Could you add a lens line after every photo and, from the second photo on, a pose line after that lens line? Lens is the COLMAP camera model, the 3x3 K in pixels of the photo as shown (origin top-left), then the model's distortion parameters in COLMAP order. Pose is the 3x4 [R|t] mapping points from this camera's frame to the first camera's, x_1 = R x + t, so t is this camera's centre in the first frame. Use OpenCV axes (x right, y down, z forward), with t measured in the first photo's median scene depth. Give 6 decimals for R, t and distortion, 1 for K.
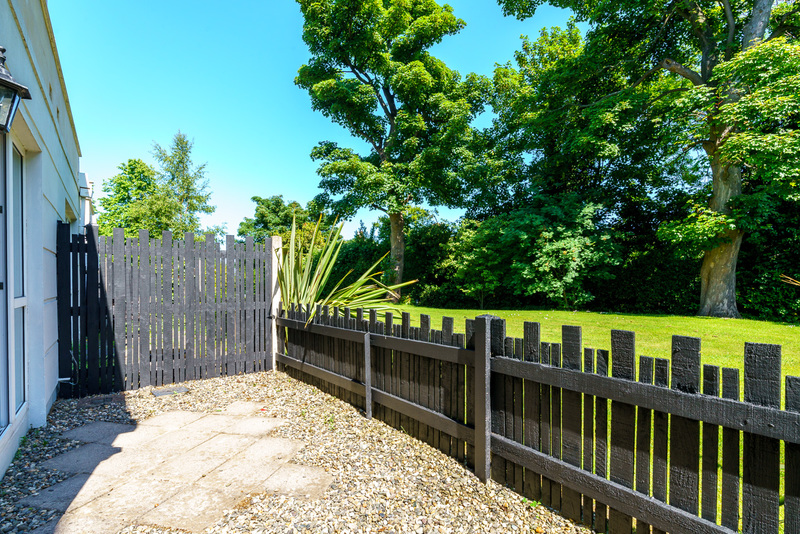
lens RADIAL K [[369.3, 0, 400.7], [0, 369.3, 258.0], [0, 0, 1]] dist [-0.001227, -0.000860]
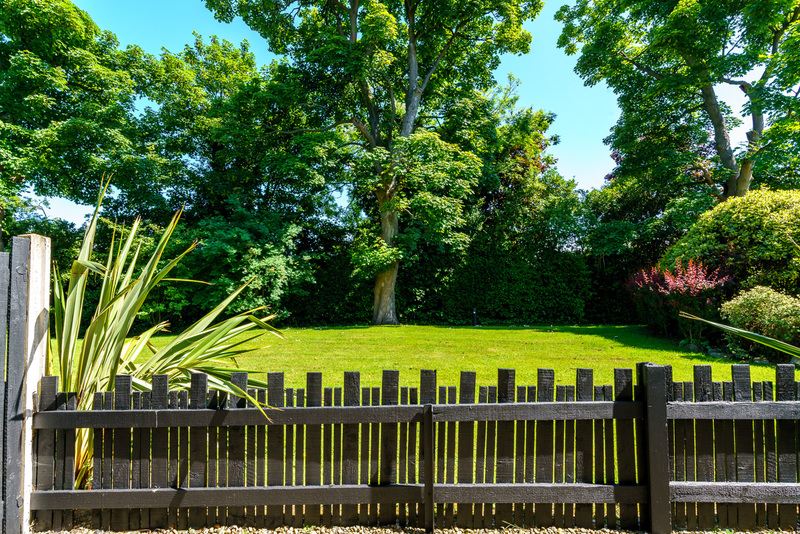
lens RADIAL K [[369.3, 0, 400.7], [0, 369.3, 258.0], [0, 0, 1]] dist [-0.001227, -0.000860]
pose [[0.647223, 0.061688, 0.759800, -0.091192], [-0.032044, 0.998041, -0.053734, -0.004910], [-0.761627, 0.010430, 0.647932, 0.080275]]
